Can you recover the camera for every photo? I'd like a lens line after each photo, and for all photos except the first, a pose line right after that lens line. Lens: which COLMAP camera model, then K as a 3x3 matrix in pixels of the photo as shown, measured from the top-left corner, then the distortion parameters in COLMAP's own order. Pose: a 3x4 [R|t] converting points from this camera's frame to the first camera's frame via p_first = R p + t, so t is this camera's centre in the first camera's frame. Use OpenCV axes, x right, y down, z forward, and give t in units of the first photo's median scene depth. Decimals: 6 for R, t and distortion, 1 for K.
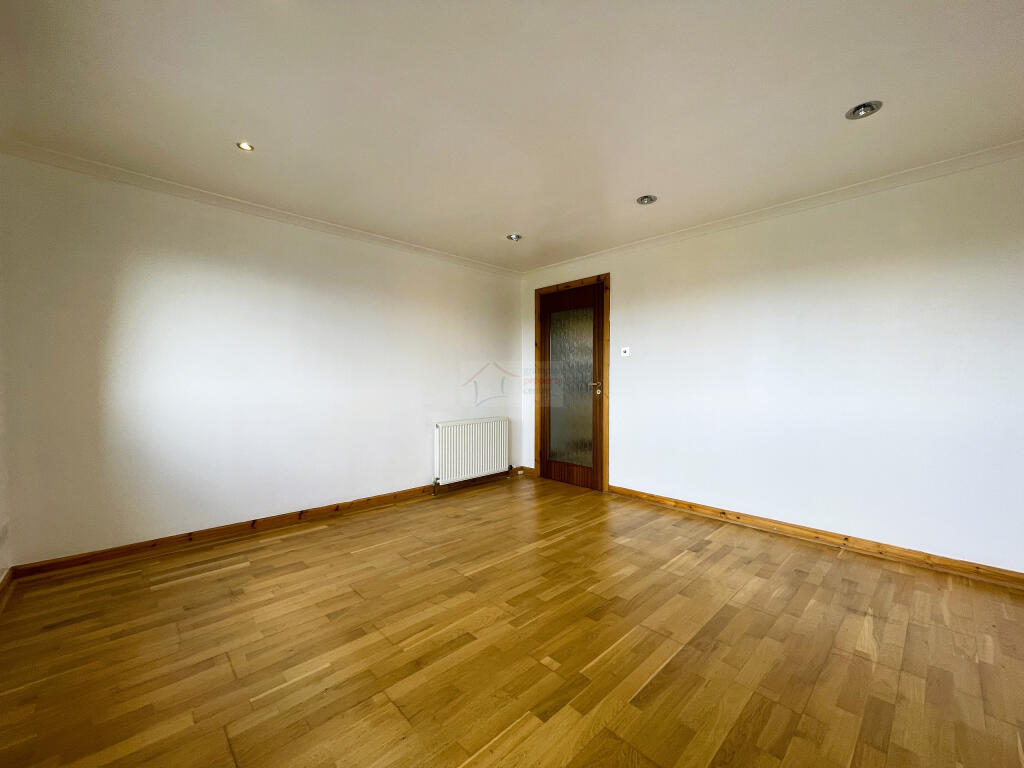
lens RADIAL K [[422.5, 0, 512.2], [0, 422.5, 385.1], [0, 0, 1]] dist [-0.002291, -0.000386]
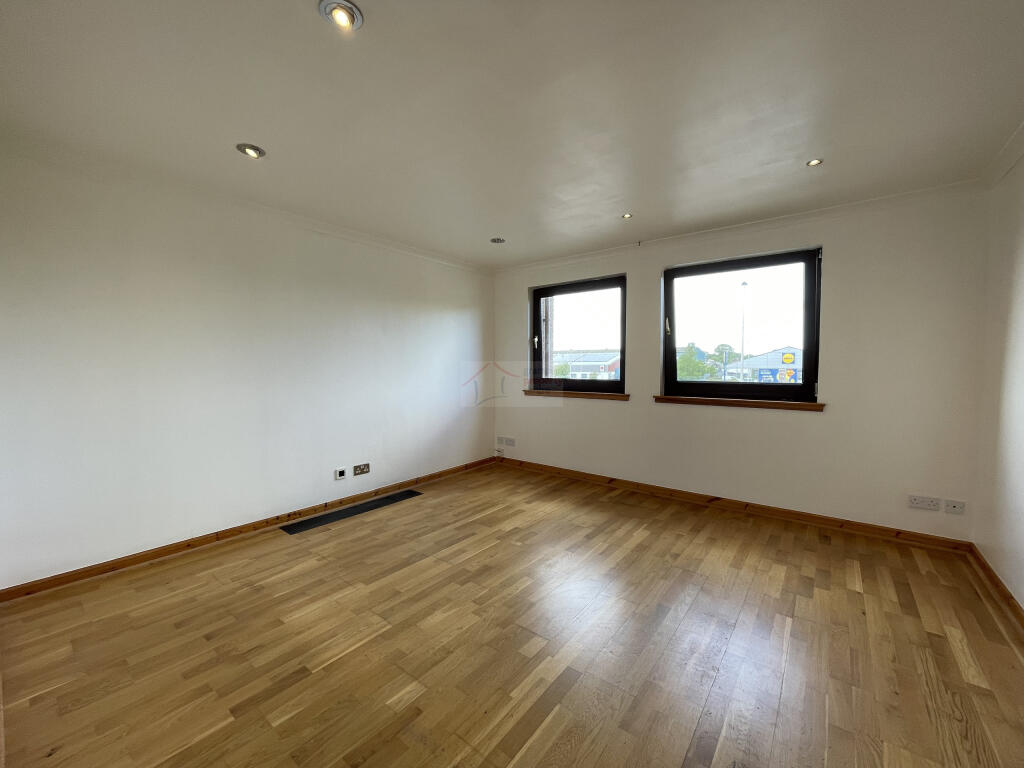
lens RADIAL K [[422.5, 0, 512.0], [0, 422.5, 383.1], [0, 0, 1]] dist [-0.002291, -0.000386]
pose [[-0.989577, 0.004381, -0.143939, 0.294770], [-0.003116, 0.998652, 0.051814, -0.084418], [0.143972, 0.051723, -0.988229, 2.225861]]
